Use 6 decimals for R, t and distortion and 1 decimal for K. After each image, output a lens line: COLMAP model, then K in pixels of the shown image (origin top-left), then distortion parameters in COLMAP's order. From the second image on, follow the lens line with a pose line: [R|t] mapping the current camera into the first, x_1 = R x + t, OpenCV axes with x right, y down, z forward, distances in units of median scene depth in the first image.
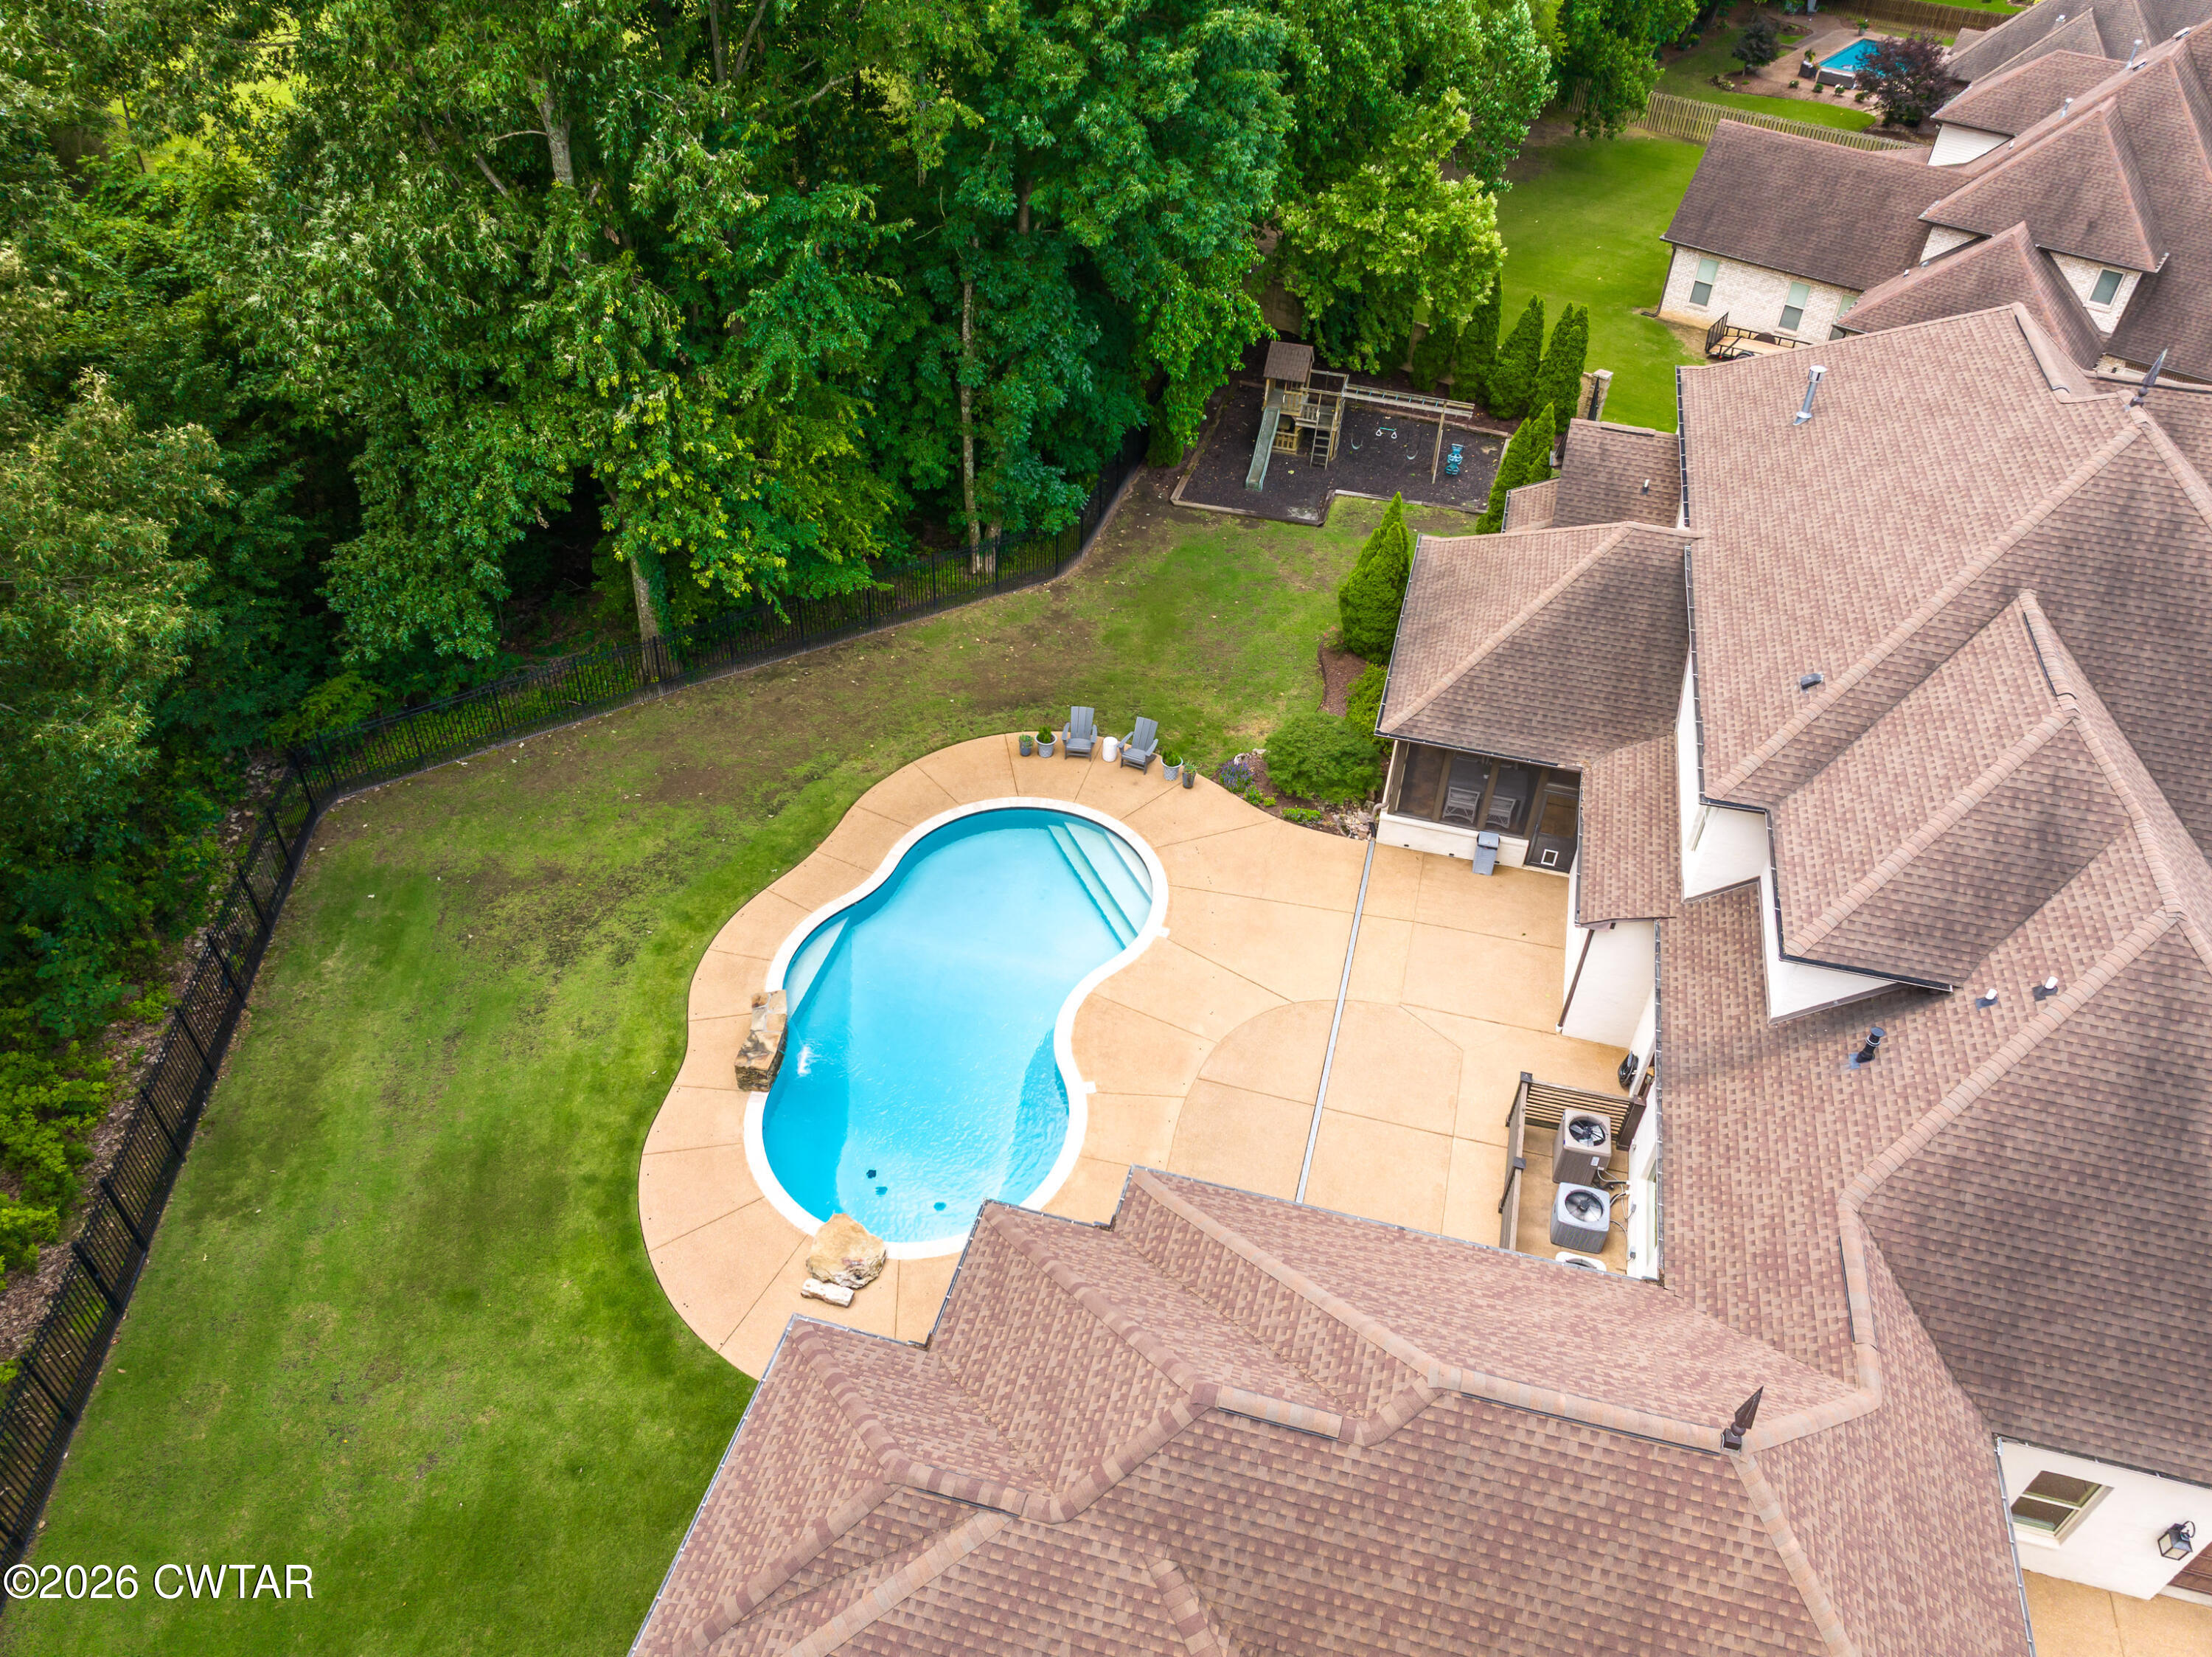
lens RADIAL K [[1562.6, 0, 1109.6], [0, 1562.6, 803.5], [0, 0, 1]] dist [-0.045737, 0.032638]
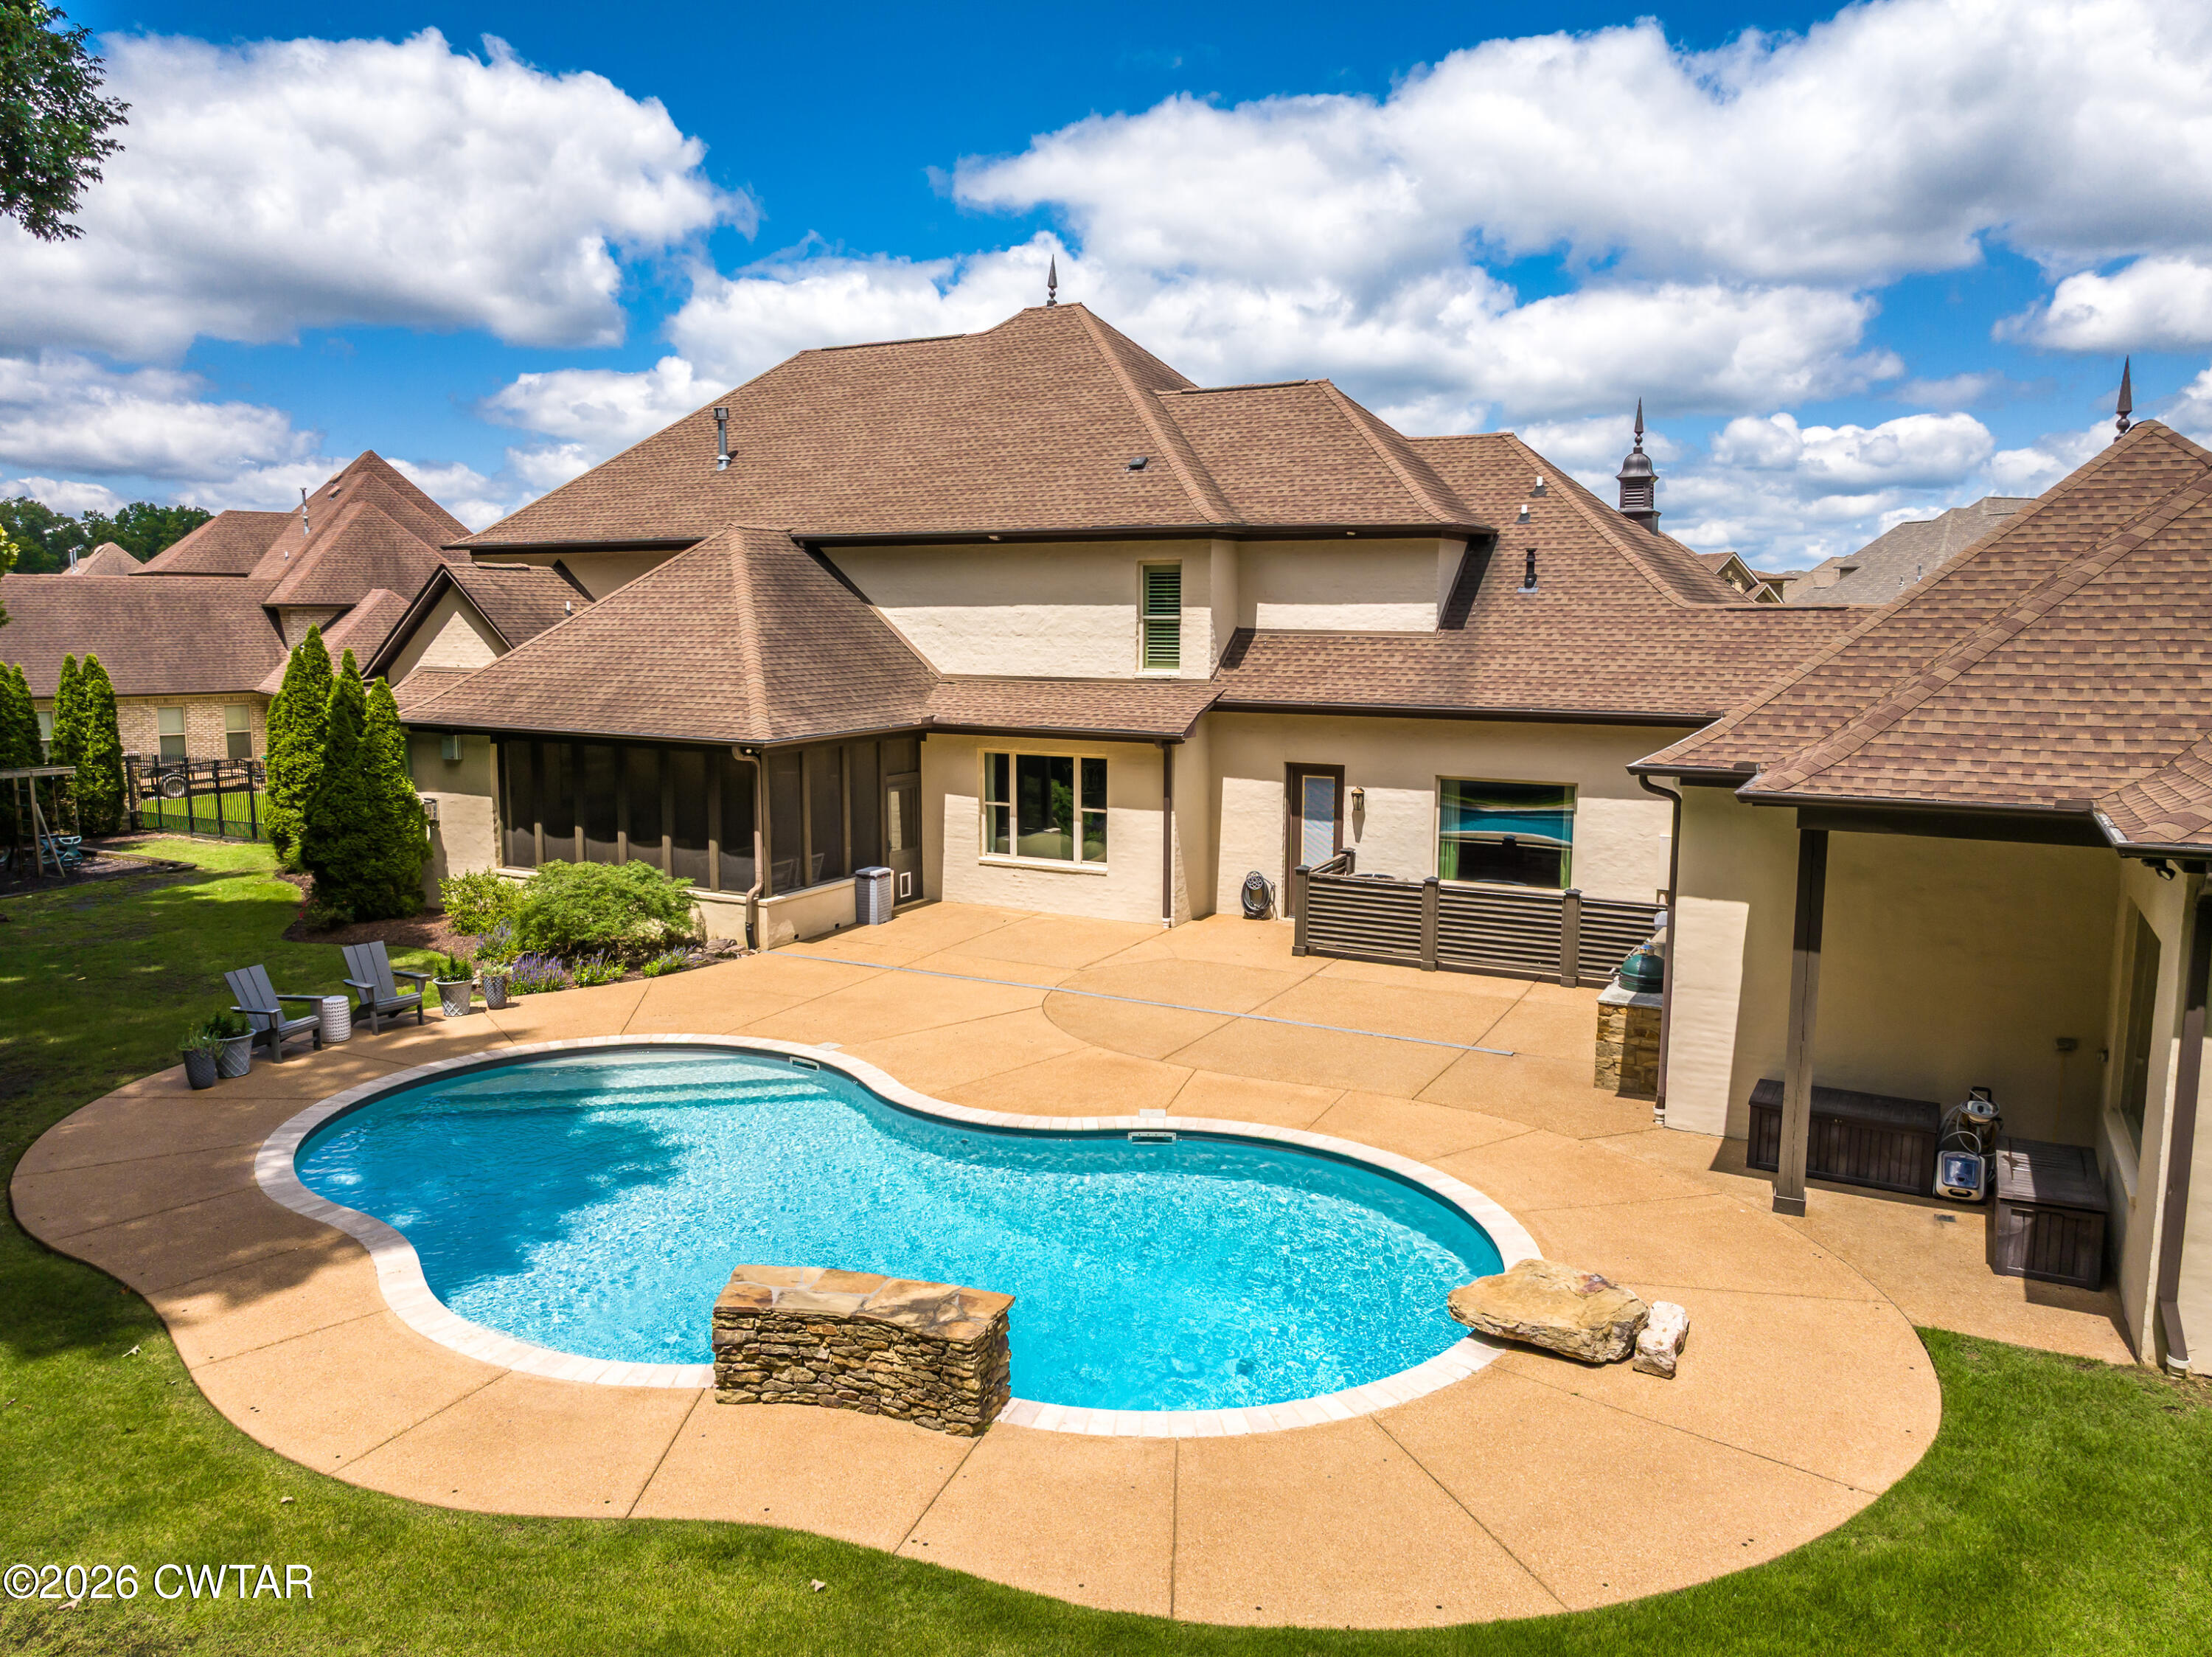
lens RADIAL K [[1562.6, 0, 1109.6], [0, 1562.6, 803.5], [0, 0, 1]] dist [-0.045737, 0.032638]
pose [[0.234351, -0.158394, 0.959162, -0.501191], [0.618891, 0.785181, -0.021550, 0.094166], [-0.749702, 0.598667, 0.282037, 0.749532]]
